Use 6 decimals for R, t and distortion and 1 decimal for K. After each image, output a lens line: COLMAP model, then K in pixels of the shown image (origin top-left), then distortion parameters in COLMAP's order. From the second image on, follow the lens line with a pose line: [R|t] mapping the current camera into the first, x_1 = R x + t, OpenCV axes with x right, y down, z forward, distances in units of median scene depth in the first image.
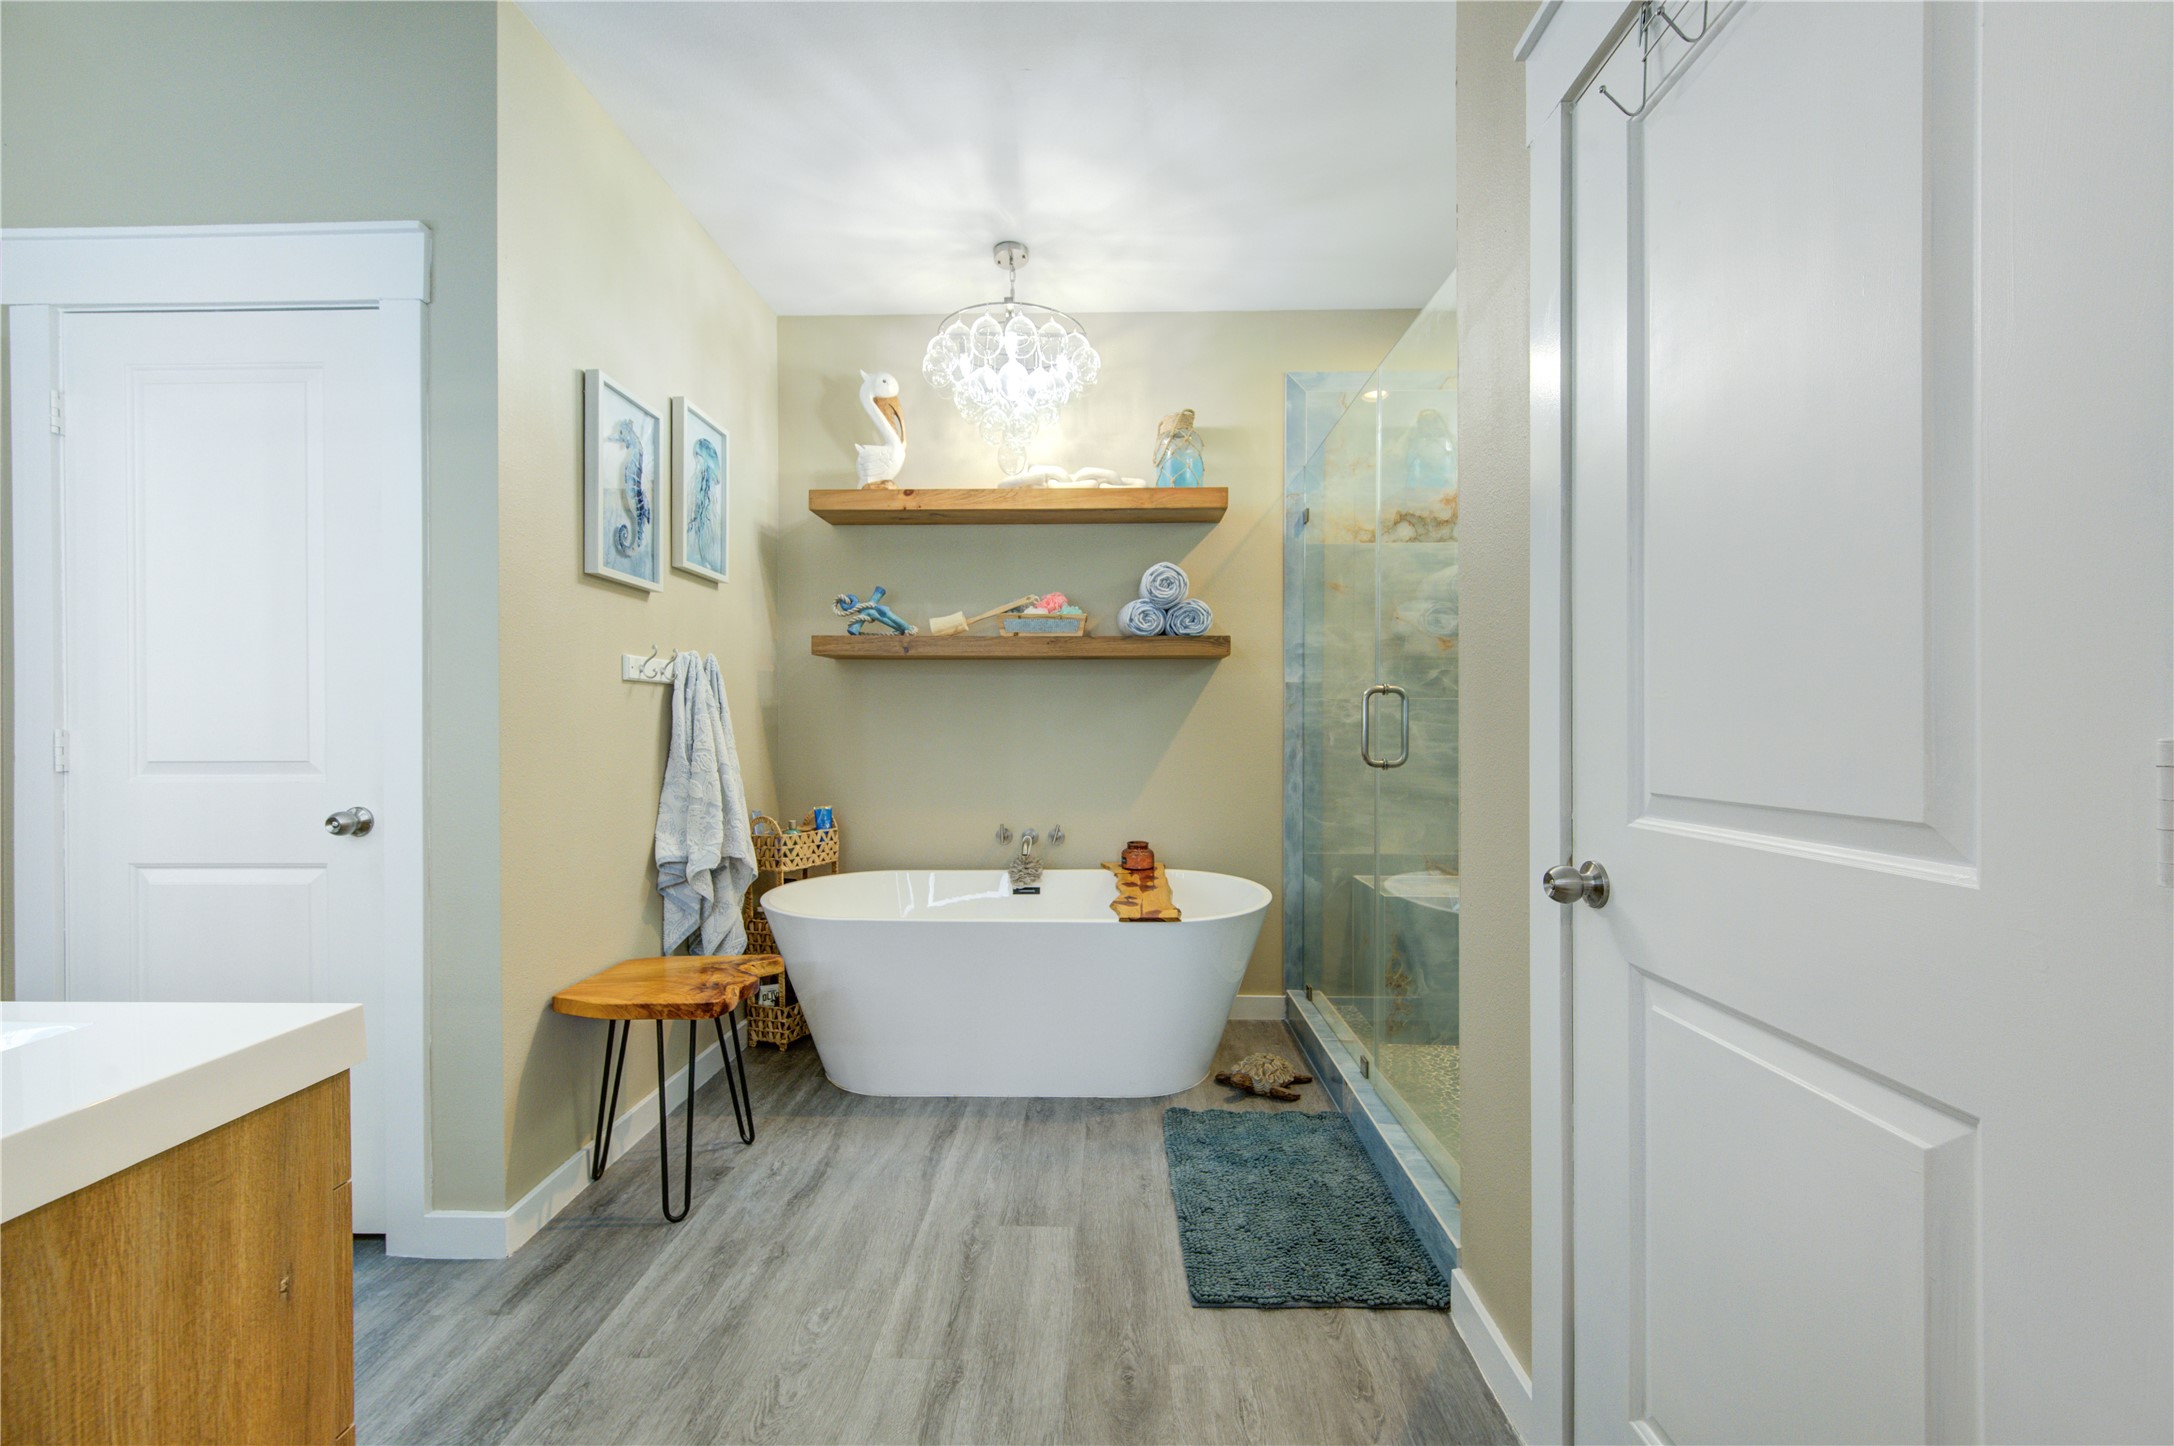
lens RADIAL K [[848.0, 0, 1096.5], [0, 848.0, 734.5], [0, 0, 1]] dist [0.000394, 0.000673]
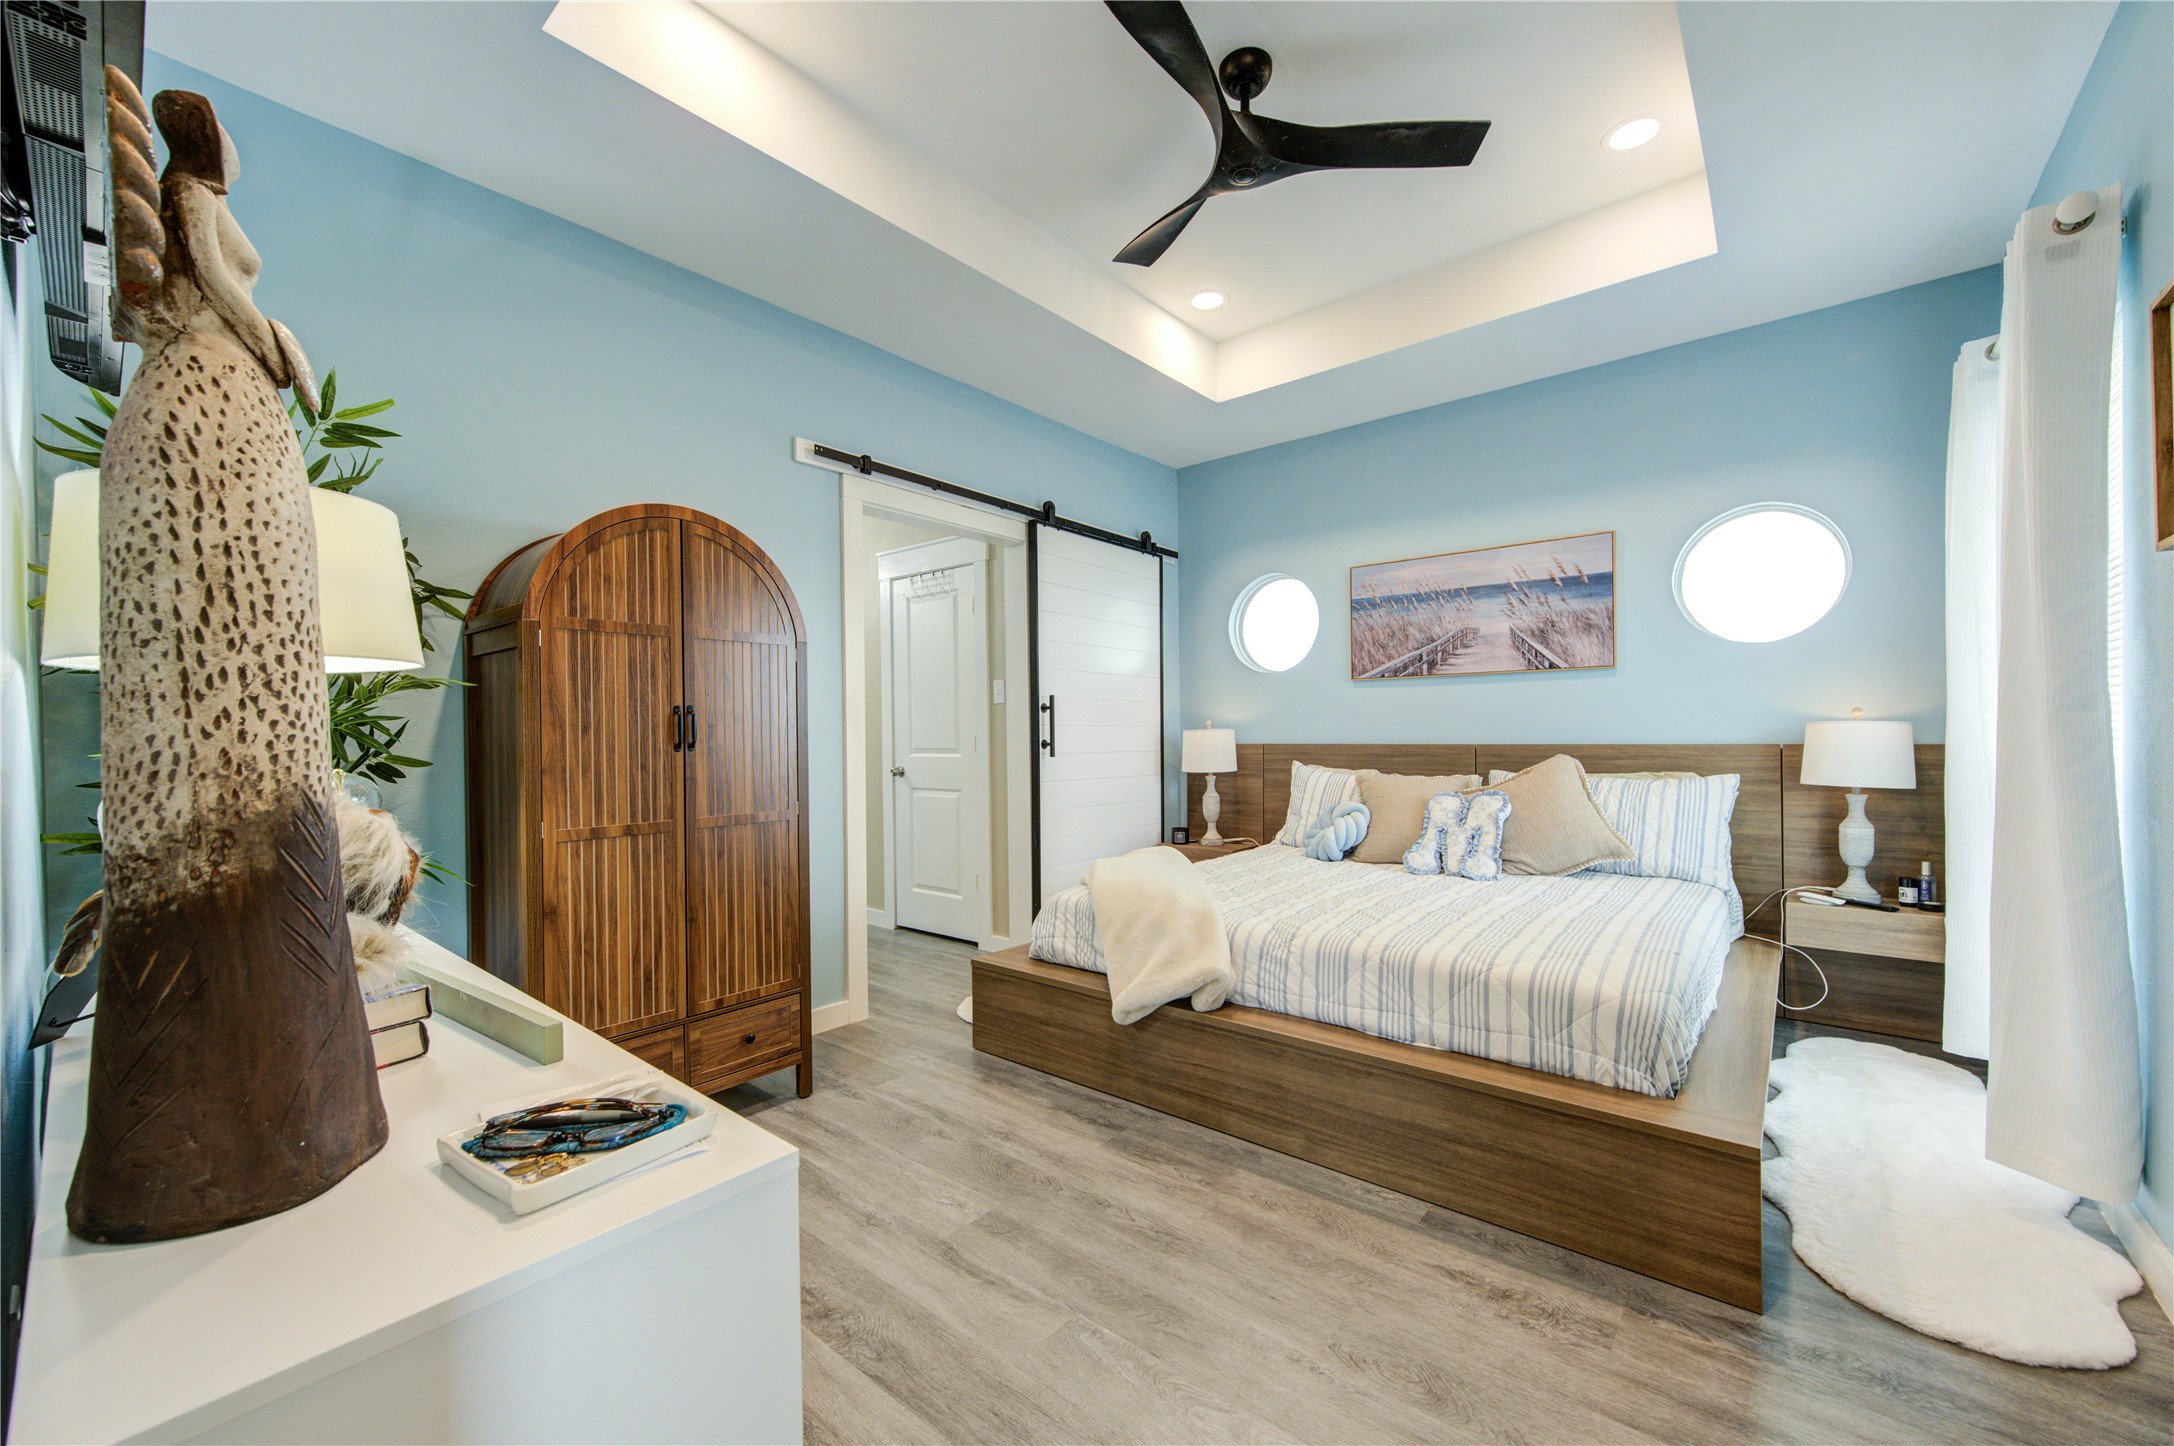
lens RADIAL K [[848.0, 0, 1100.5], [0, 848.0, 733.6], [0, 0, 1]] dist [0.000394, 0.000673]
pose [[0.622609, -0.004181, 0.782522, -0.782086], [0.010539, 0.999940, -0.003042, 0.004540], [-0.782462, 0.010141, 0.622615, -0.896484]]
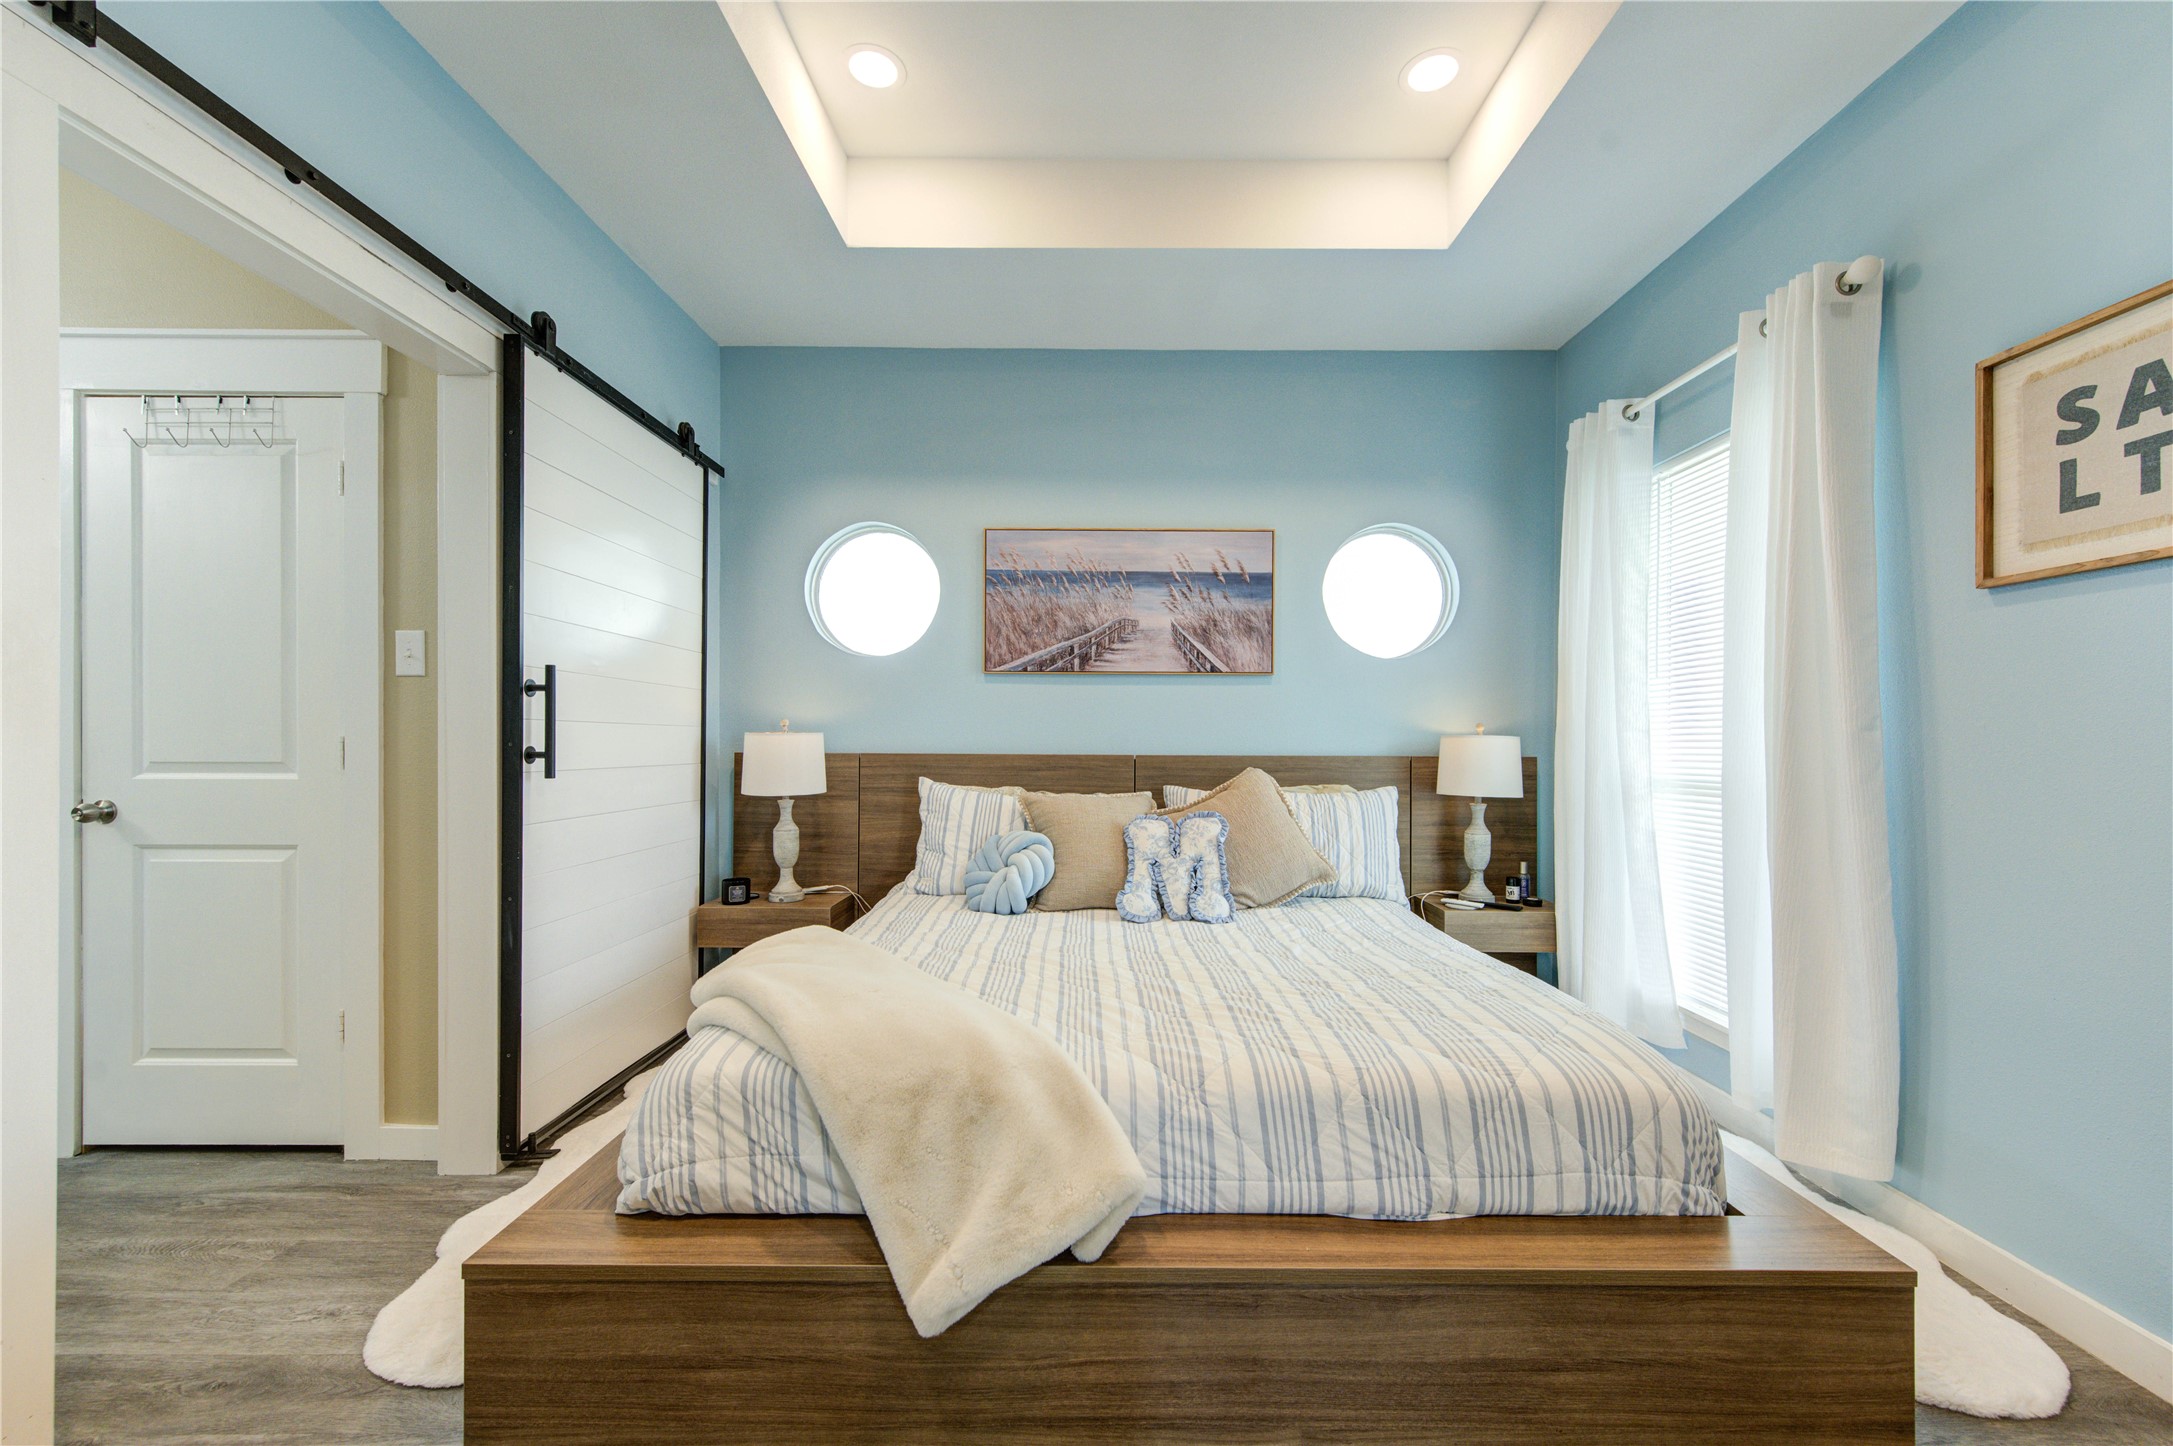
lens RADIAL K [[847.6, 0, 1076.0], [0, 847.6, 737.9], [0, 0, 1]] dist [0.000394, 0.000673]
pose [[-0.016135, 0.000701, 0.999870, -0.525784], [-0.002578, 0.999996, -0.000743, 0.001038], [-0.999866, -0.002590, -0.016133, -0.451102]]
